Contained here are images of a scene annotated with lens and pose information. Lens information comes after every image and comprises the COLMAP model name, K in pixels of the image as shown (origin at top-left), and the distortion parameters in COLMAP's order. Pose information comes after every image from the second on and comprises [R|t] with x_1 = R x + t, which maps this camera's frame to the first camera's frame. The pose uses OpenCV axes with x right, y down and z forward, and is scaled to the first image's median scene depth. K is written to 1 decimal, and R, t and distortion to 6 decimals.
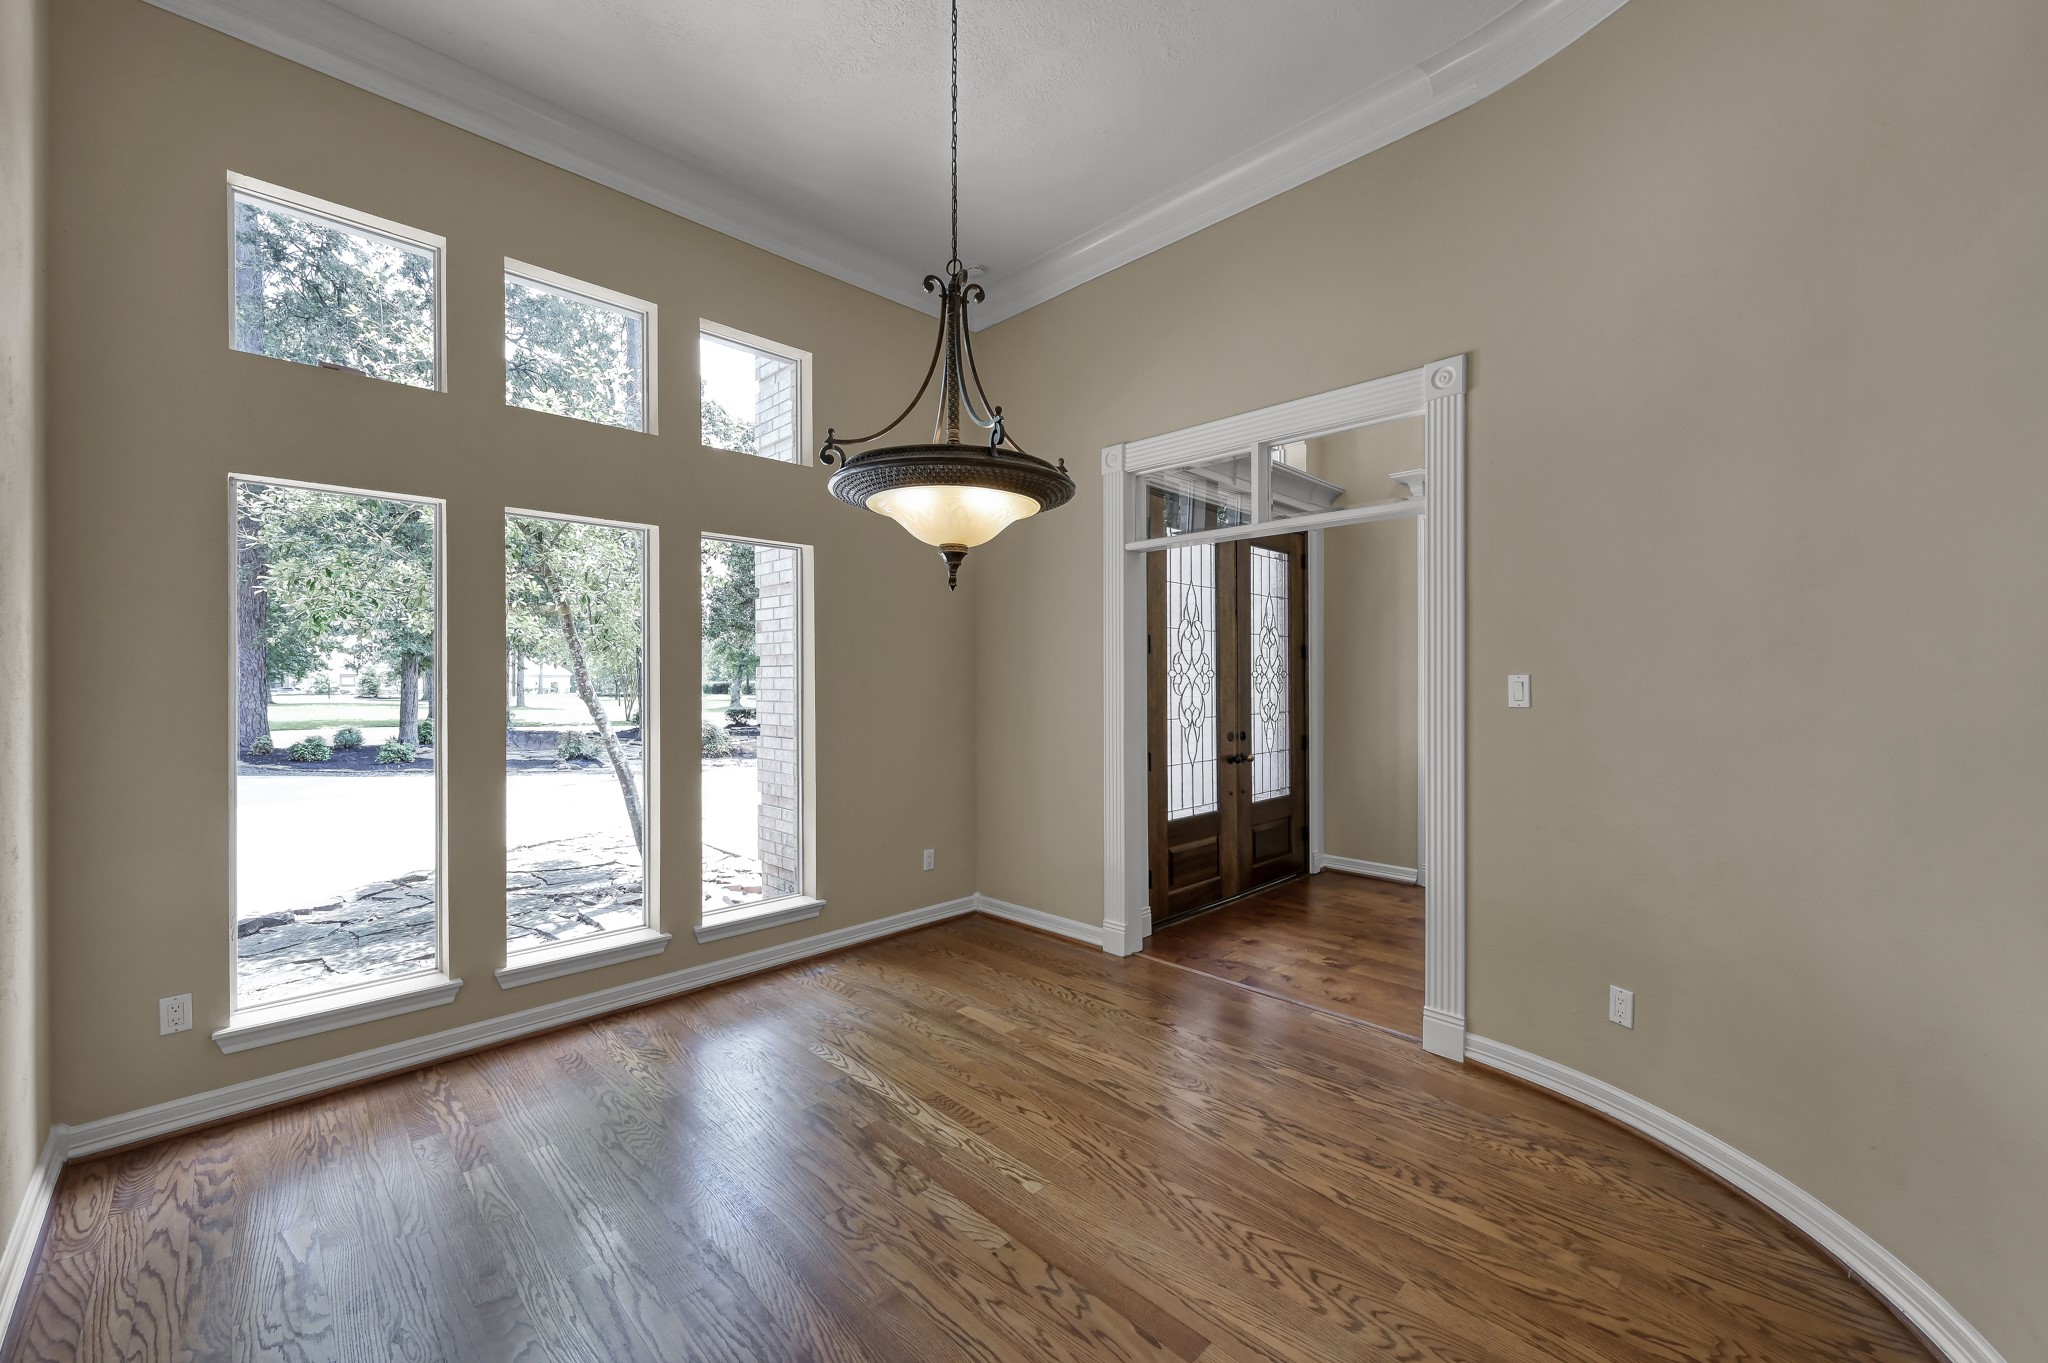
lens RADIAL K [[803.6, 0, 1023.6], [0, 803.6, 680.0], [0, 0, 1]] dist [-0.001051, 0.000031]
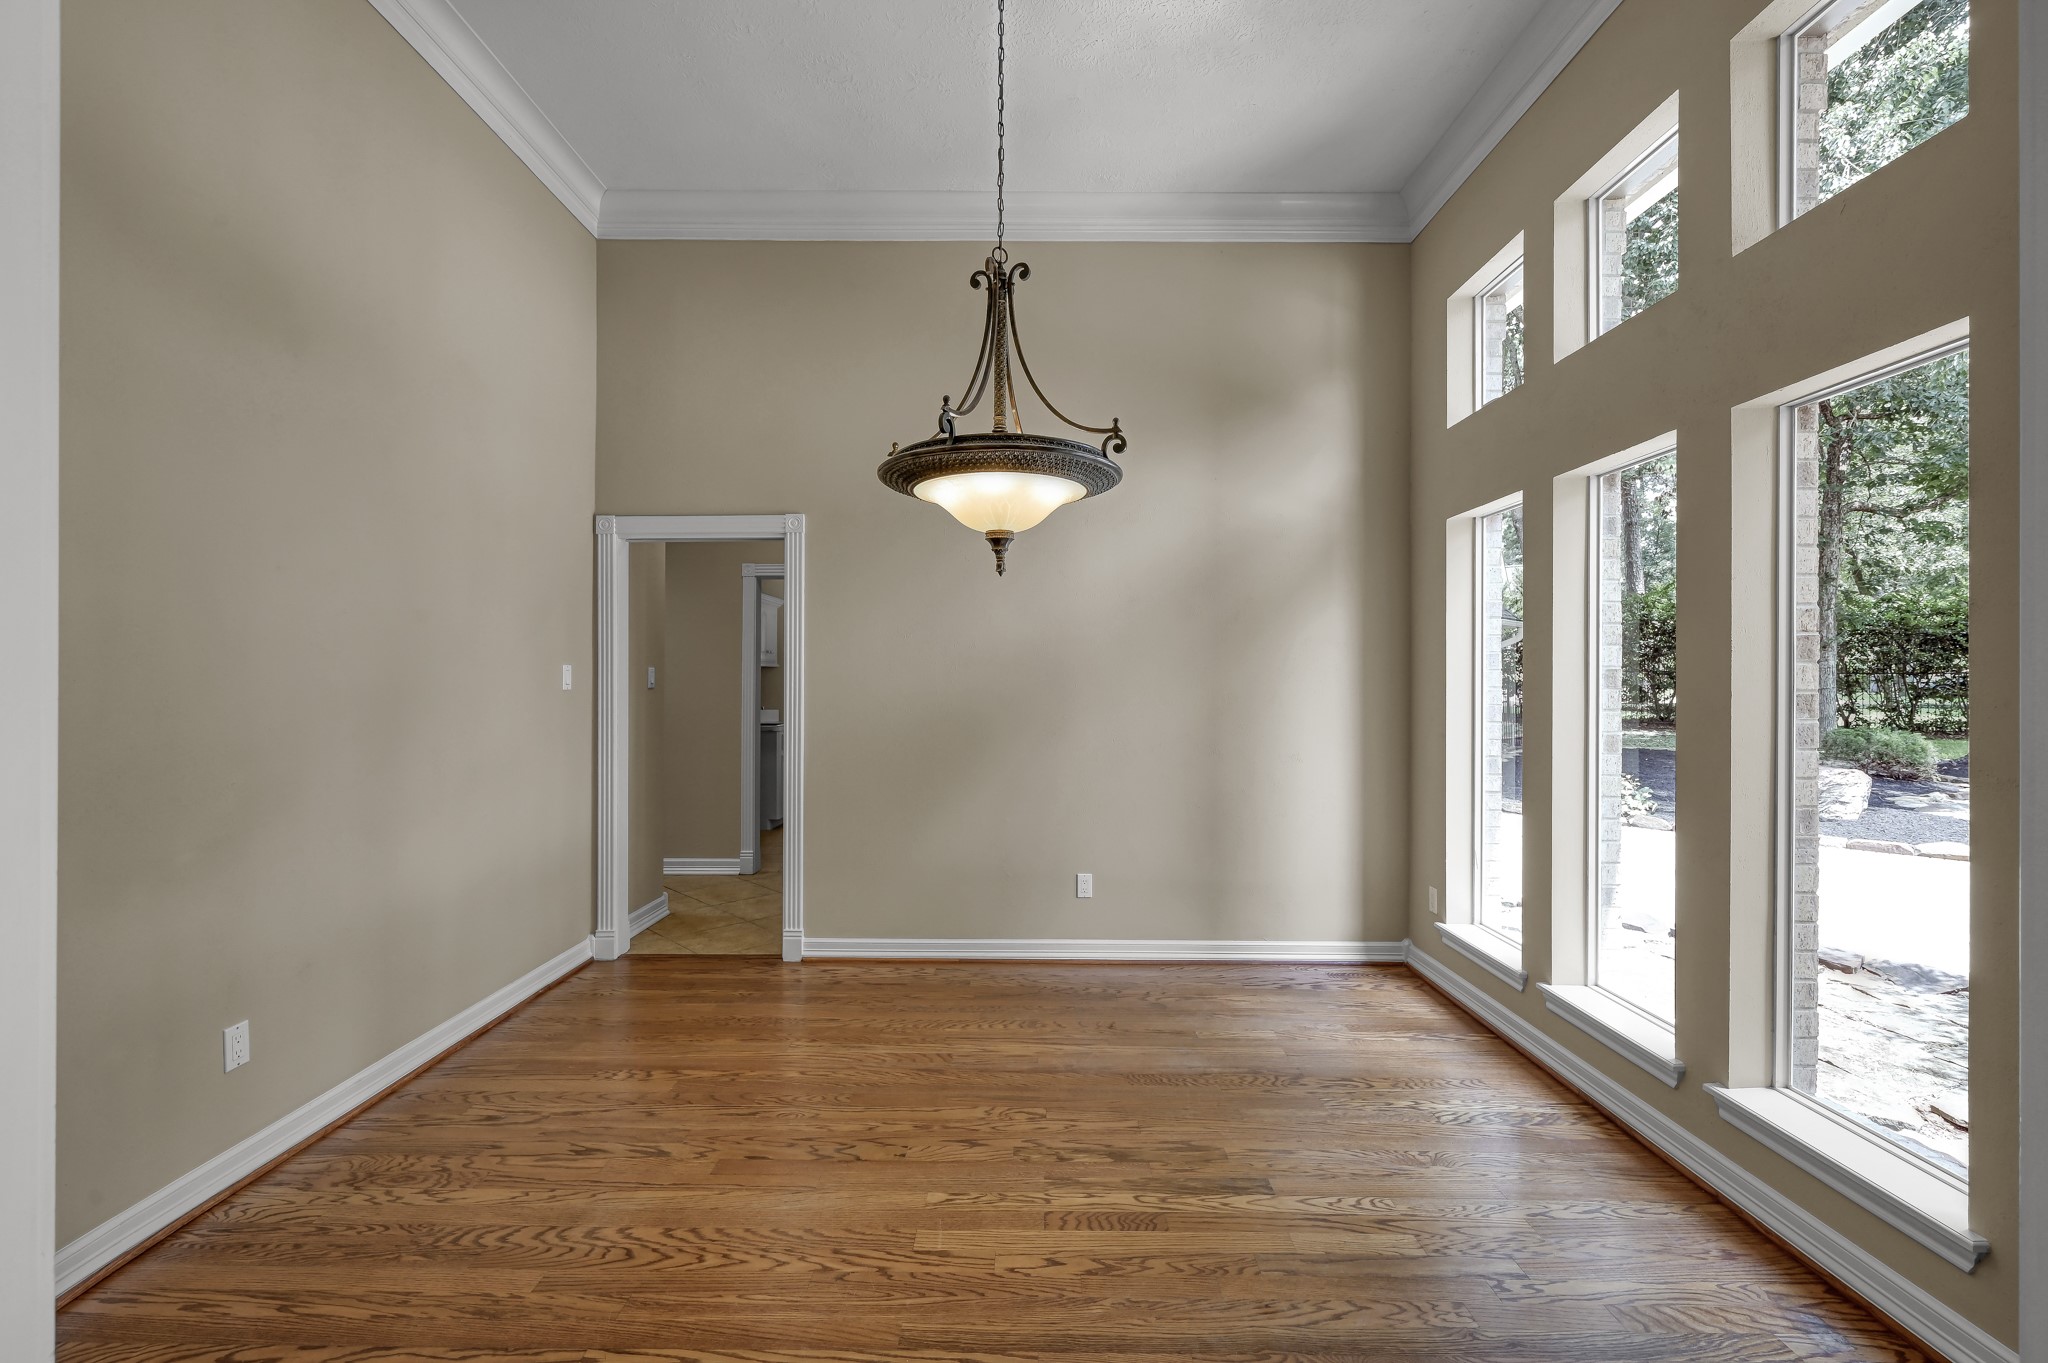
lens RADIAL K [[844.9, 0, 1020.3], [0, 844.9, 680.9], [0, 0, 1]] dist [0.000343, 0.000028]
pose [[-0.702821, 0.001703, -0.711365, 0.681398], [-0.001742, 0.999990, 0.004114, 0.014285], [0.711365, 0.004131, -0.702811, 1.851071]]
